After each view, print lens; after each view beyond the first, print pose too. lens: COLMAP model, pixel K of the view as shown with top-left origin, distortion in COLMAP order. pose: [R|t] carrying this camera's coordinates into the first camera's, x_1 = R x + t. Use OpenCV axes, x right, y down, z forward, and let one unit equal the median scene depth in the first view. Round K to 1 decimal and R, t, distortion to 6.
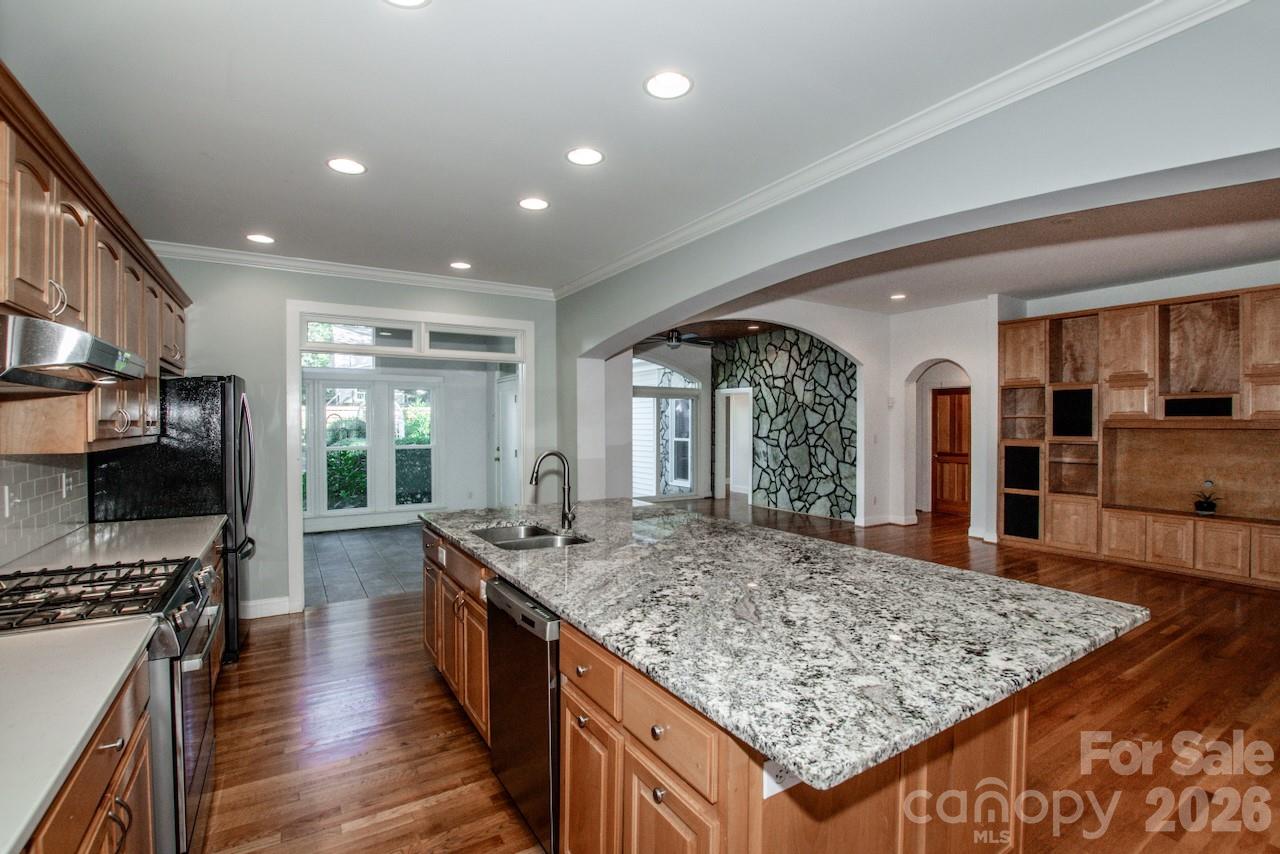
lens RADIAL K [[588.9, 0, 642.2], [0, 588.9, 417.3], [0, 0, 1]] dist [-0.034086, 0.004616]
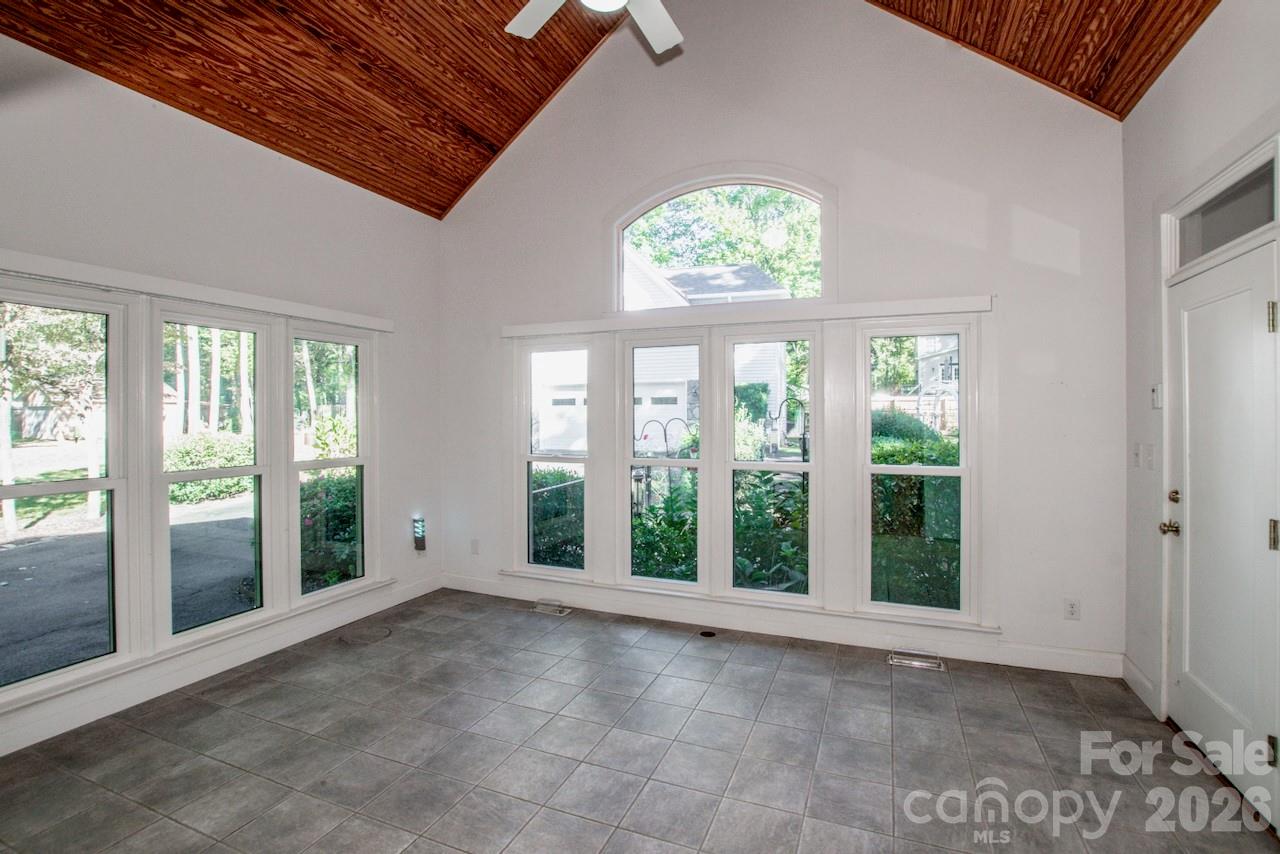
lens RADIAL K [[588.9, 0, 642.8], [0, 588.9, 419.8], [0, 0, 1]] dist [-0.034086, 0.004616]
pose [[0.582925, 0.006907, -0.812497, -0.166642], [0.003610, 0.999932, 0.011091, 0.008375], [0.812518, -0.009398, 0.582860, 0.606302]]
